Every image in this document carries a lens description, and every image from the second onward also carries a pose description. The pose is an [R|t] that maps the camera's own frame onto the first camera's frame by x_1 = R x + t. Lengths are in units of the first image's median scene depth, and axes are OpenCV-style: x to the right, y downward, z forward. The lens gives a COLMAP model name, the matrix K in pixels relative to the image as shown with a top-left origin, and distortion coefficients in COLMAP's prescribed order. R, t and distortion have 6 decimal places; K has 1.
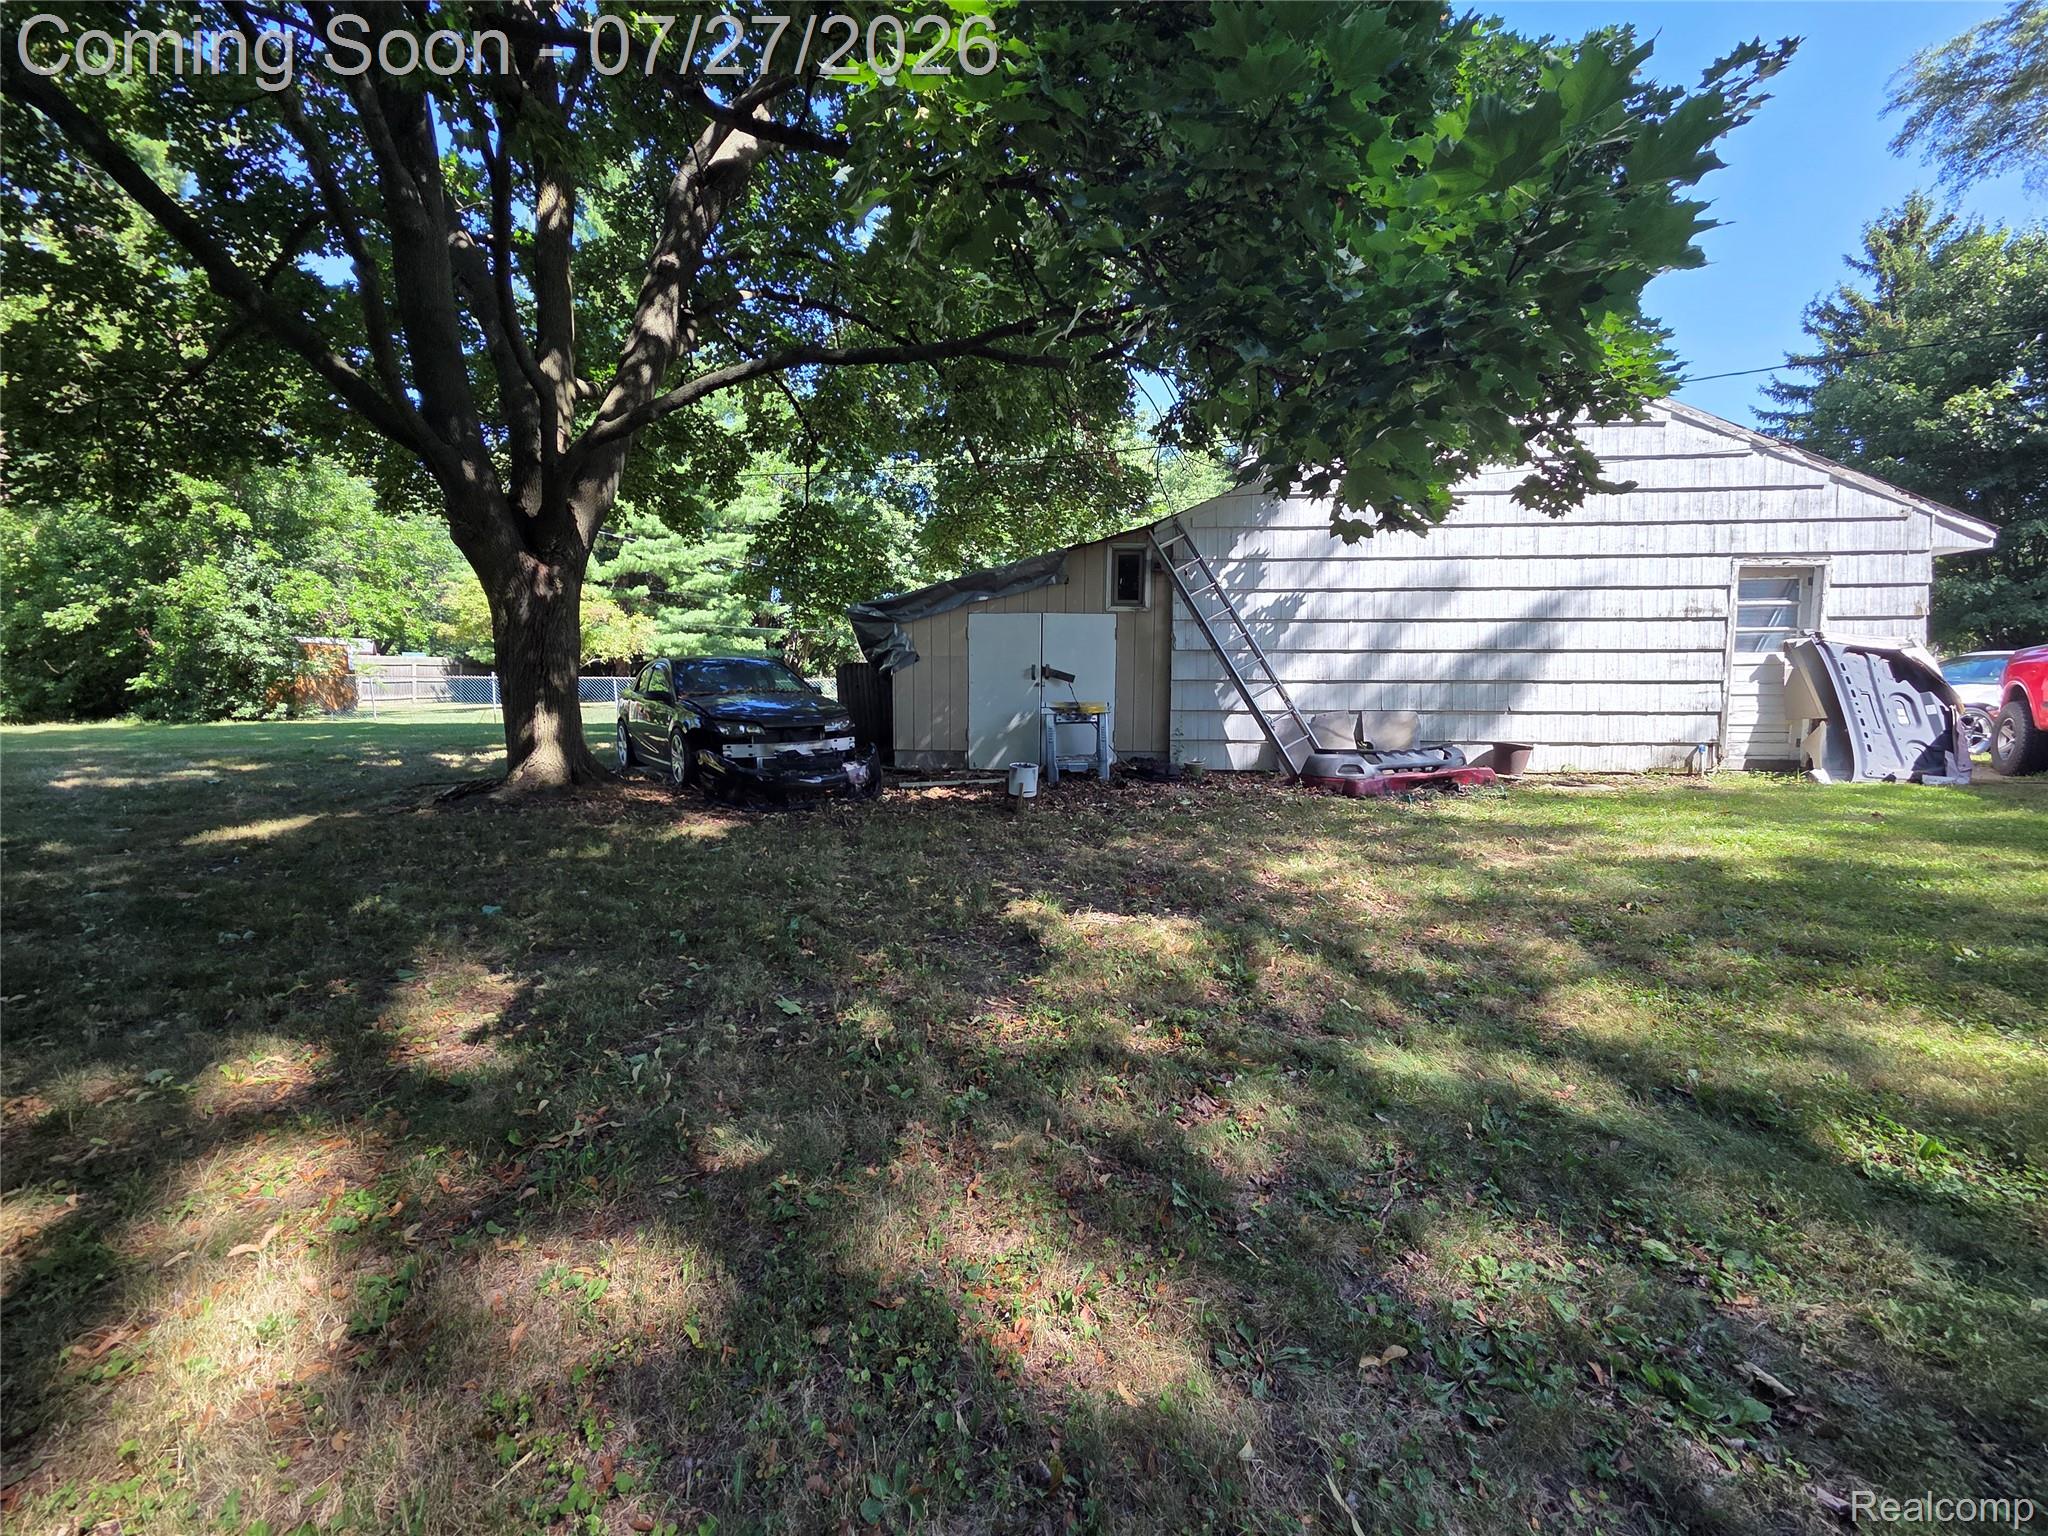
lens RADIAL K [[836.2, 0, 1024.8], [0, 836.2, 766.2], [0, 0, 1]] dist [0.000439, 0.000253]
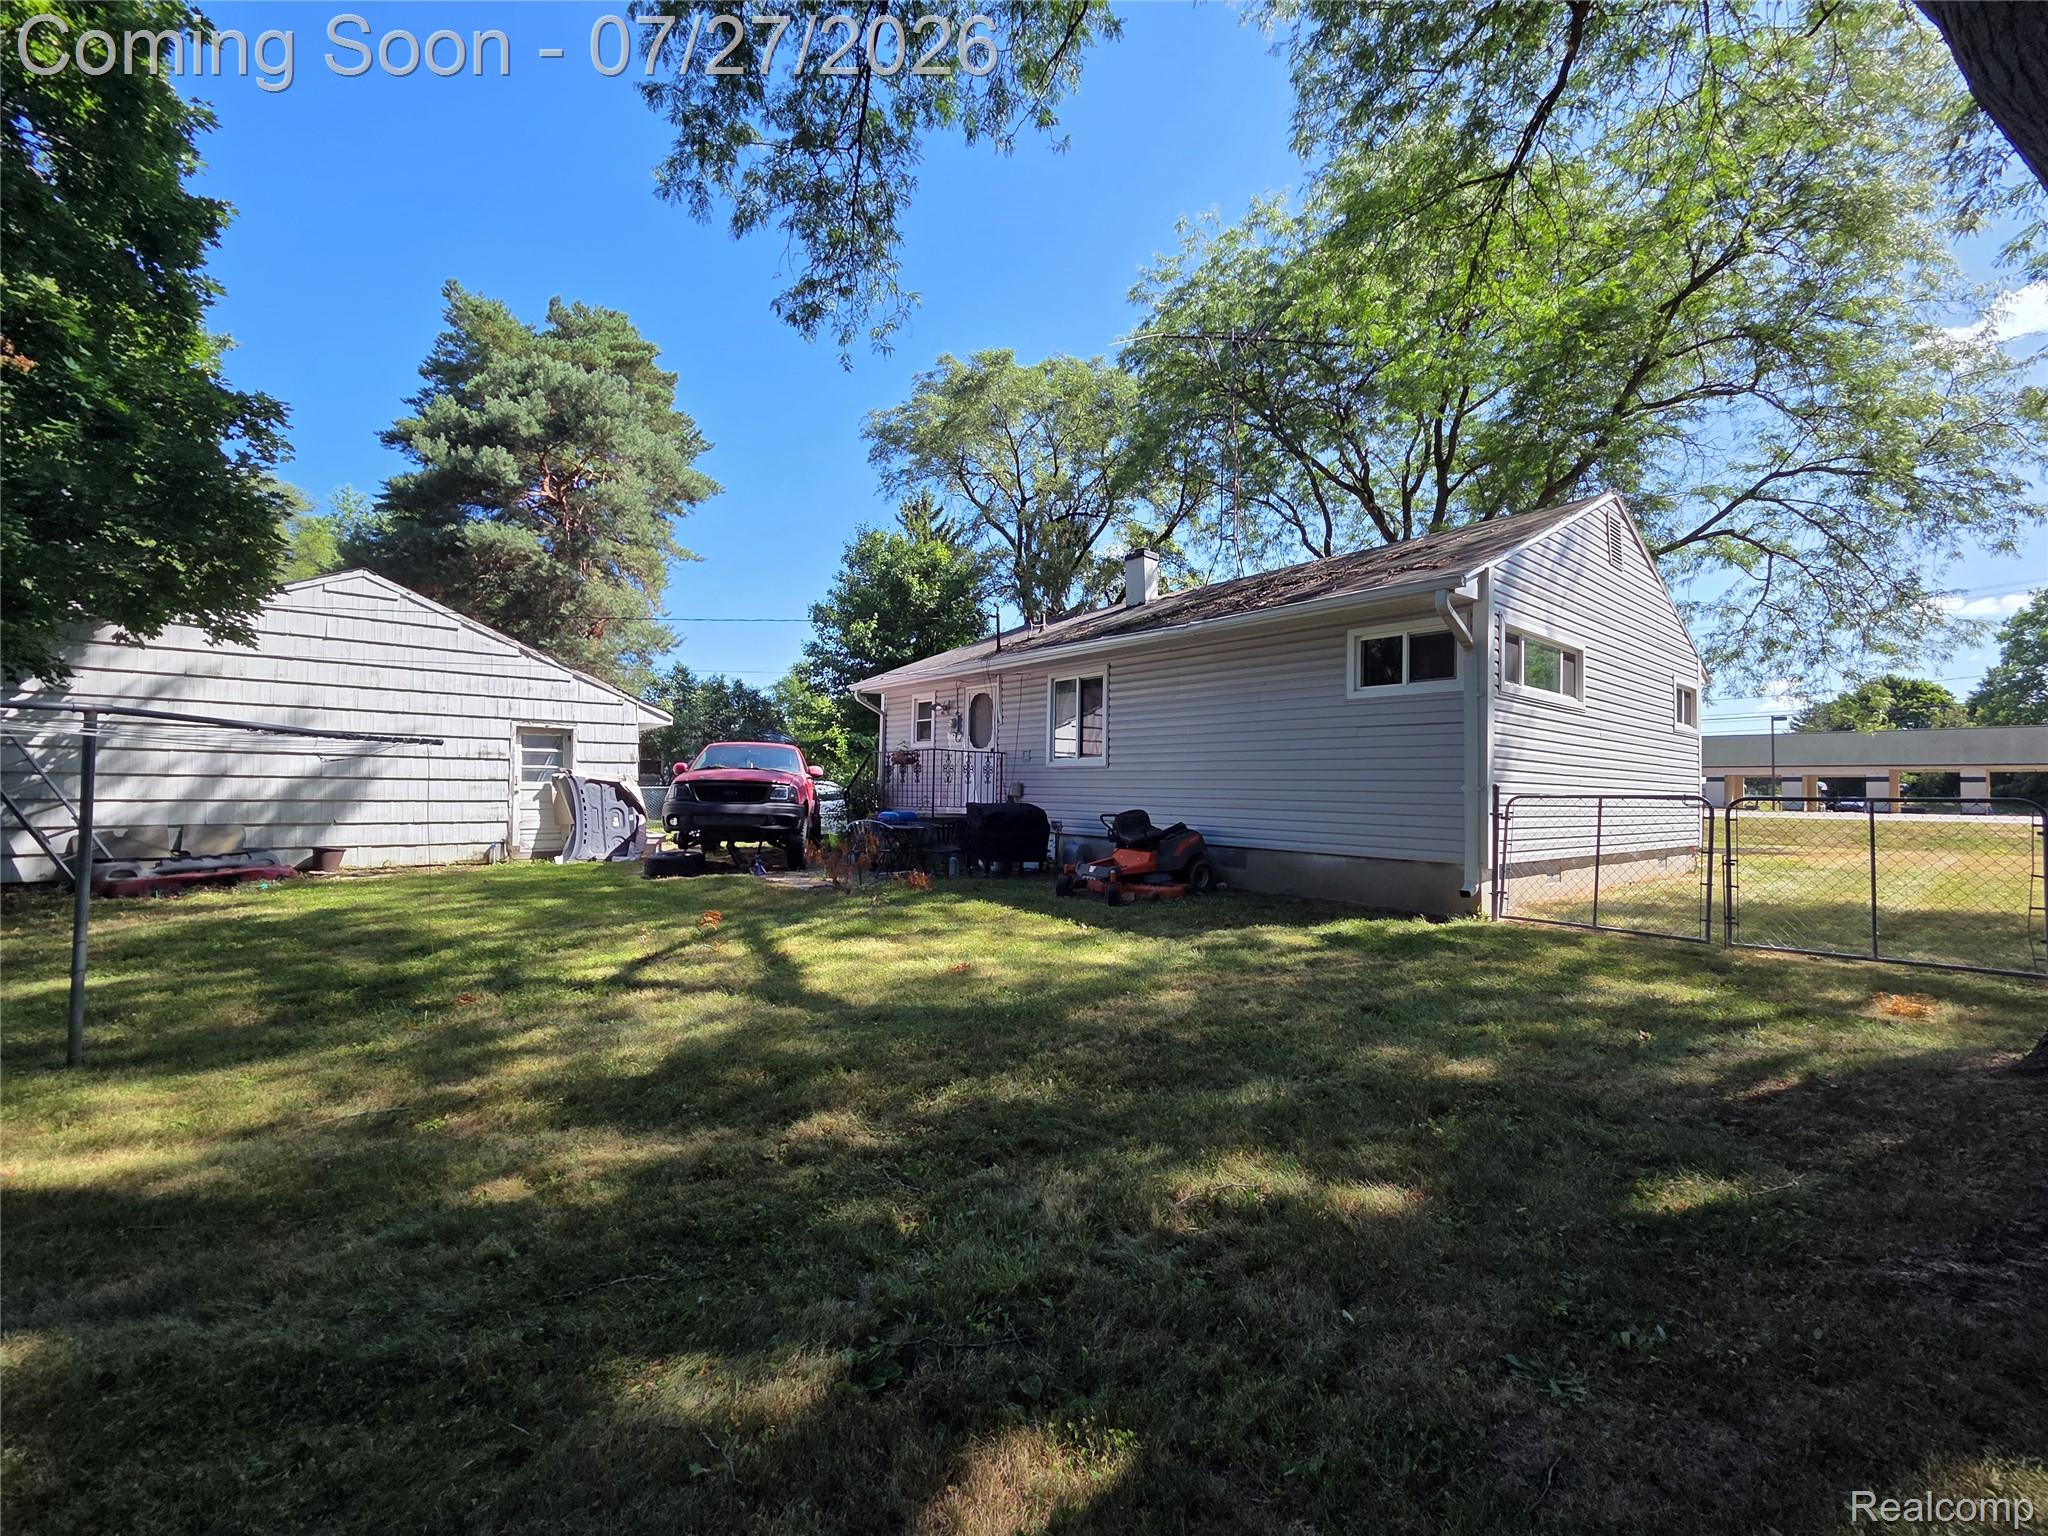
lens RADIAL K [[836.2, 0, 1023.1], [0, 836.2, 771.6], [0, 0, 1]] dist [0.000439, 0.000253]
pose [[0.721629, 0.022808, 0.691904, 0.461551], [0.064132, 0.992957, -0.099620, 0.056998], [-0.689303, 0.116262, 0.715084, -0.733357]]
